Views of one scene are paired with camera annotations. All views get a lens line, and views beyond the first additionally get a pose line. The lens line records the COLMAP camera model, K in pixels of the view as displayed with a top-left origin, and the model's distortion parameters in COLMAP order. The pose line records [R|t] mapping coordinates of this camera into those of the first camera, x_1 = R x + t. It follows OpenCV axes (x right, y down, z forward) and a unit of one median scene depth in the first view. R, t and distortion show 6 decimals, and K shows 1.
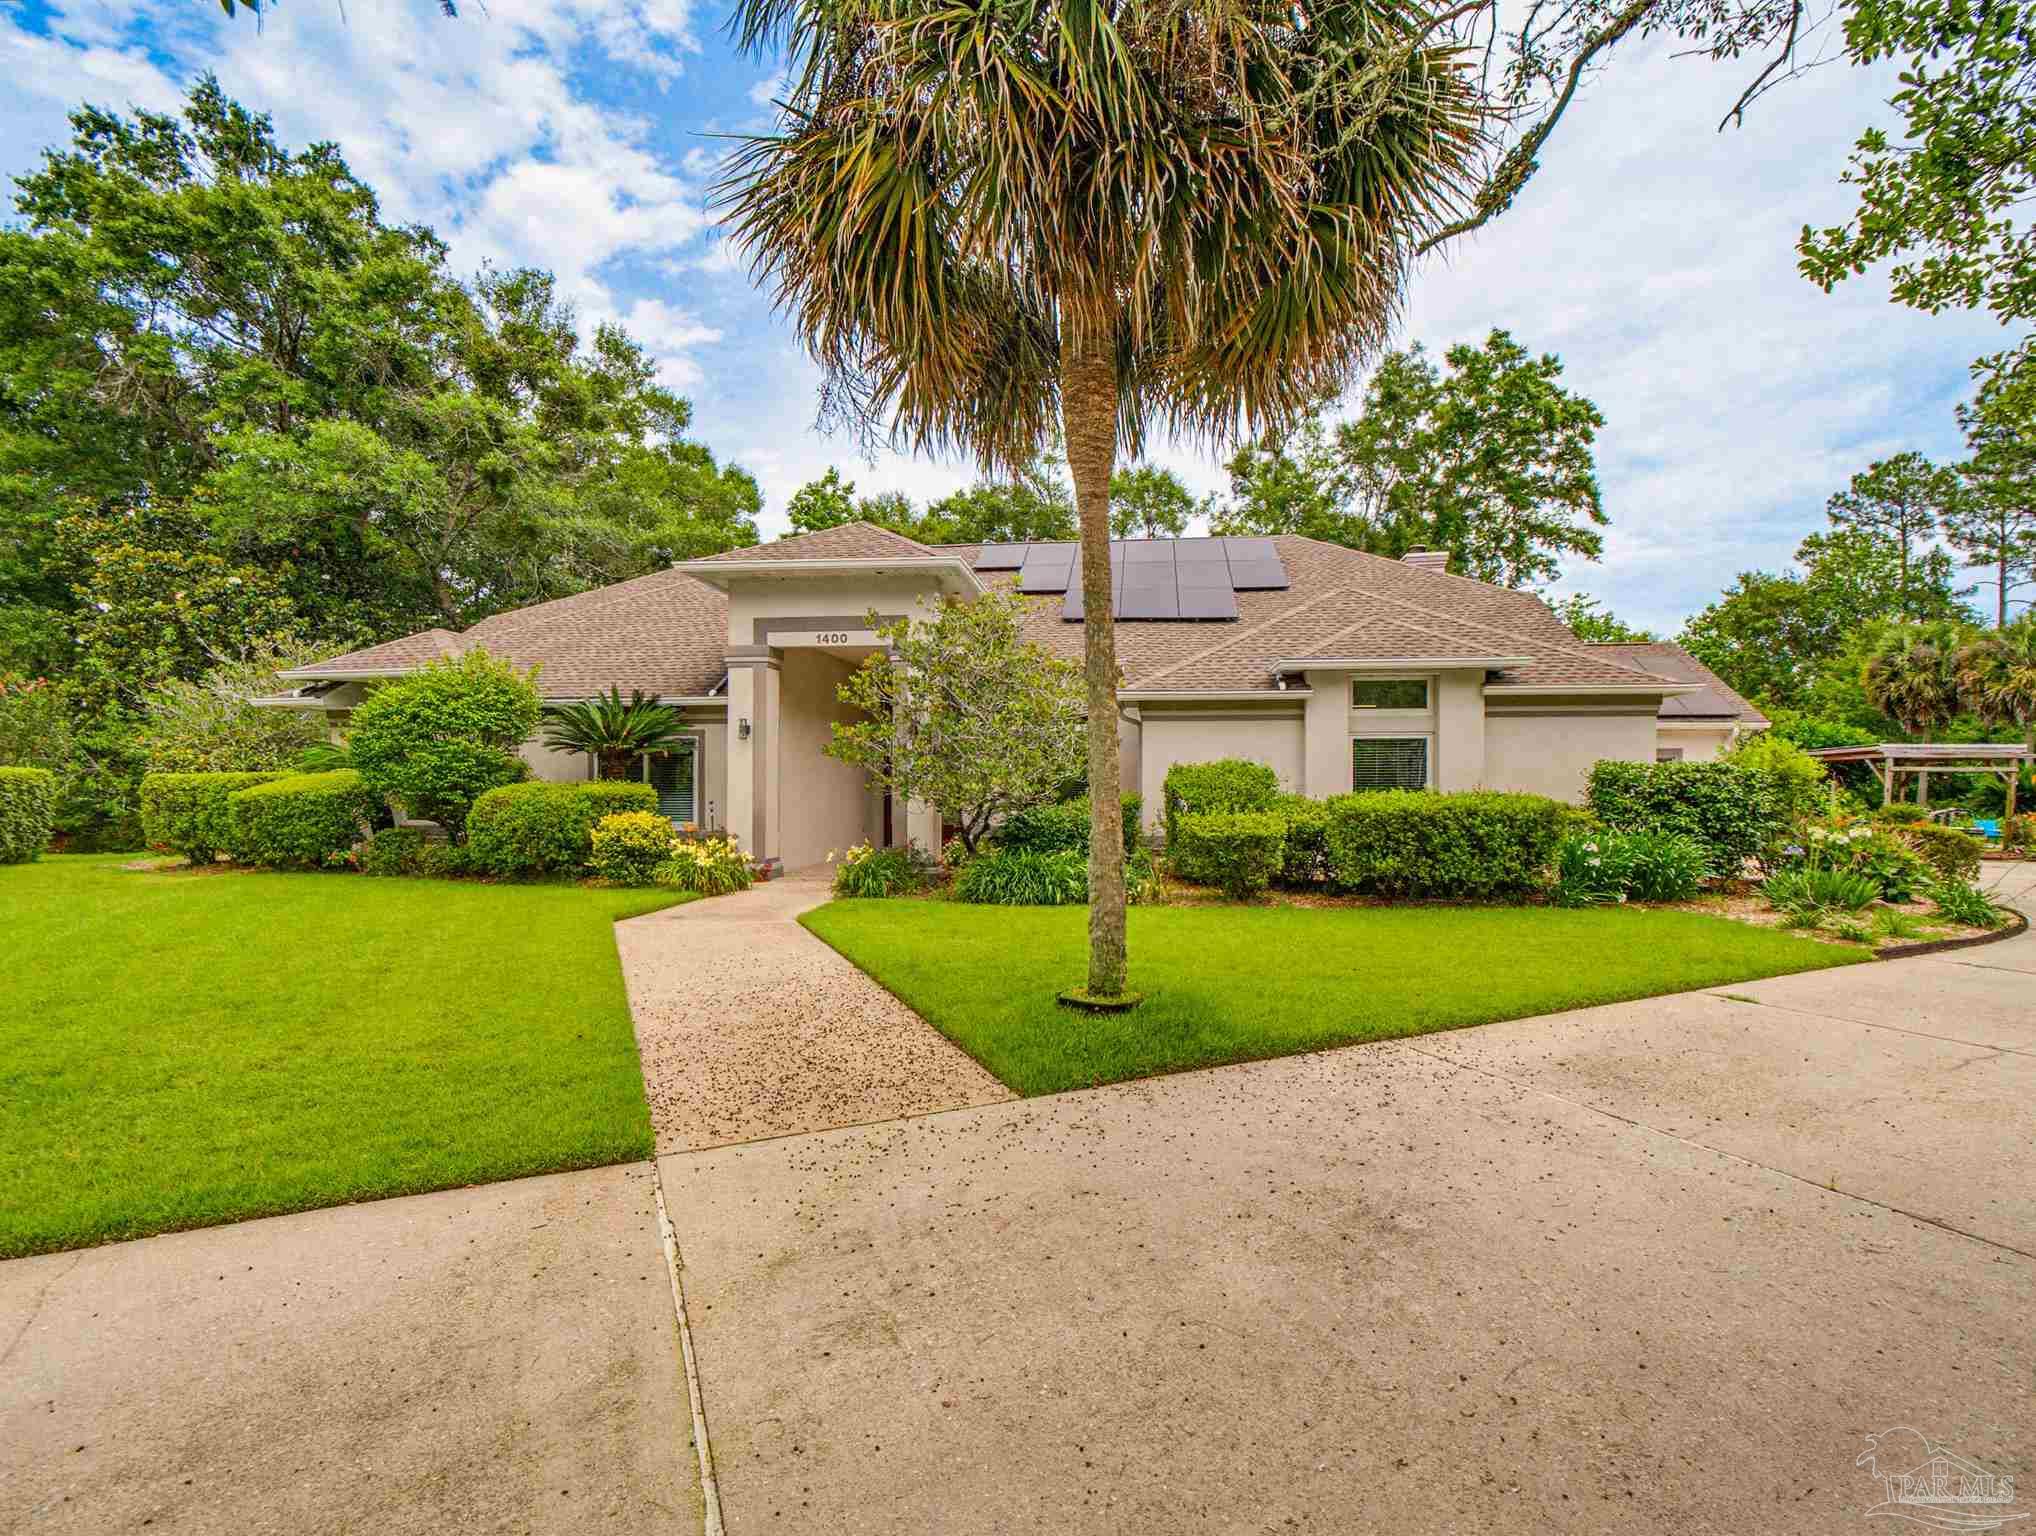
lens RADIAL K [[974.9, 0, 1017.1], [0, 974.9, 753.4], [0, 0, 1]] dist [-0.000459, 0.000499]
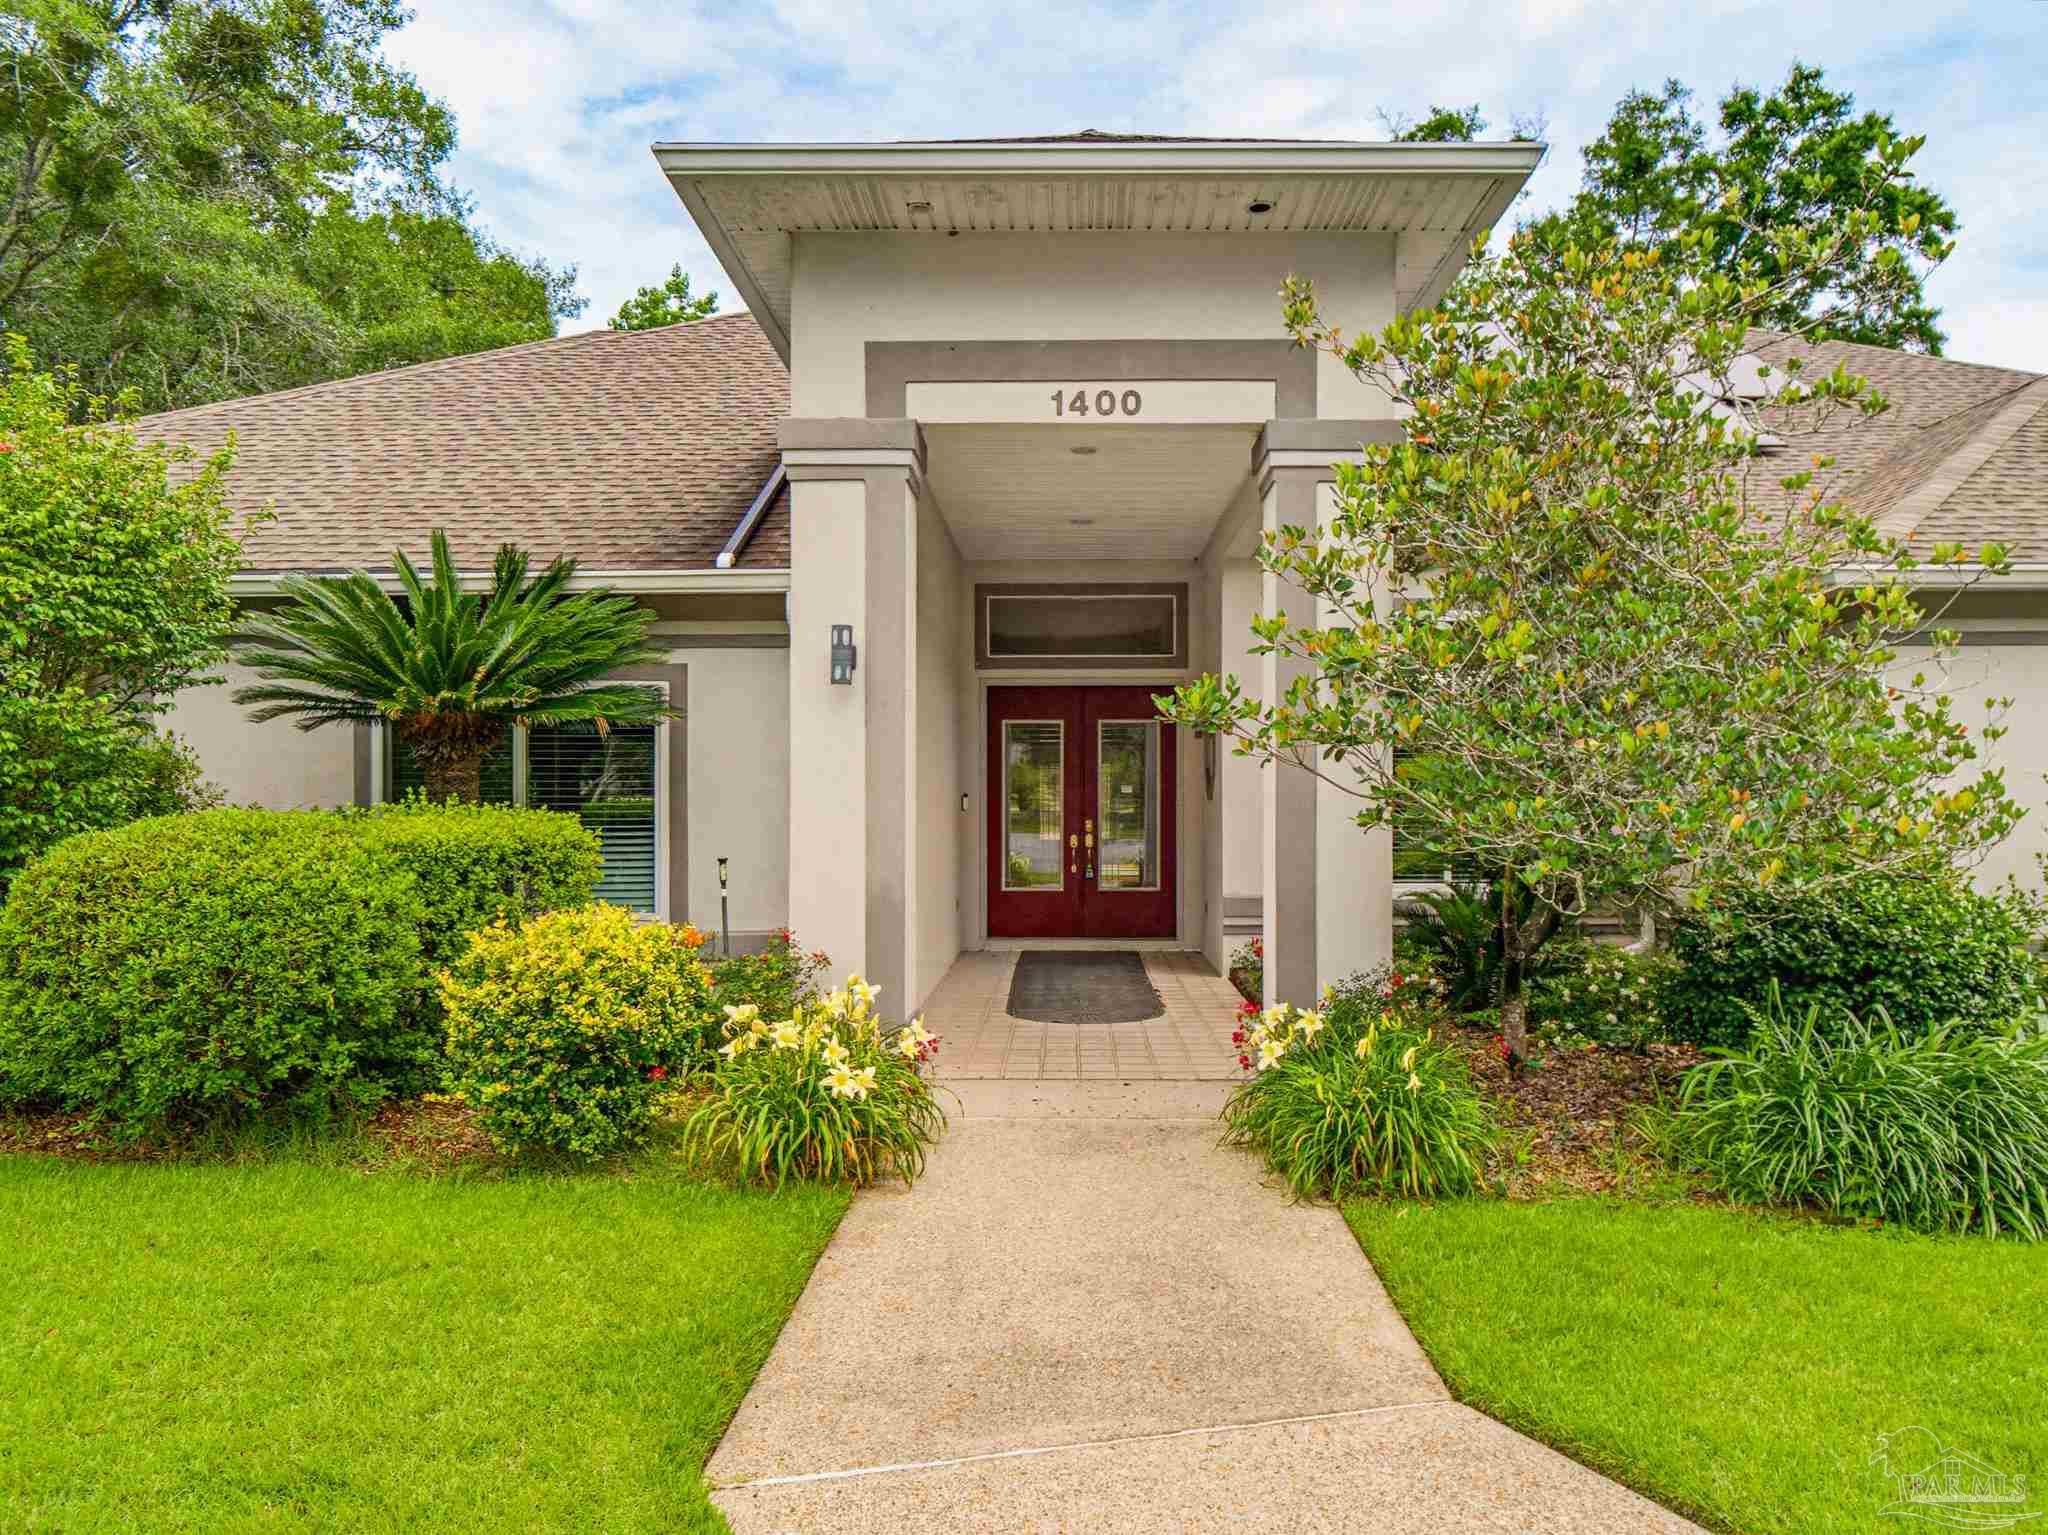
lens RADIAL K [[1351.1, 0, 1026.0], [0, 1351.1, 772.8], [0, 0, 1]] dist [0.009062, -0.020190]
pose [[0.992881, 0.000771, 0.119104, -0.104800], [-0.002930, 0.999835, 0.017955, 0.003259], [-0.119071, -0.018176, 0.992719, 0.194333]]
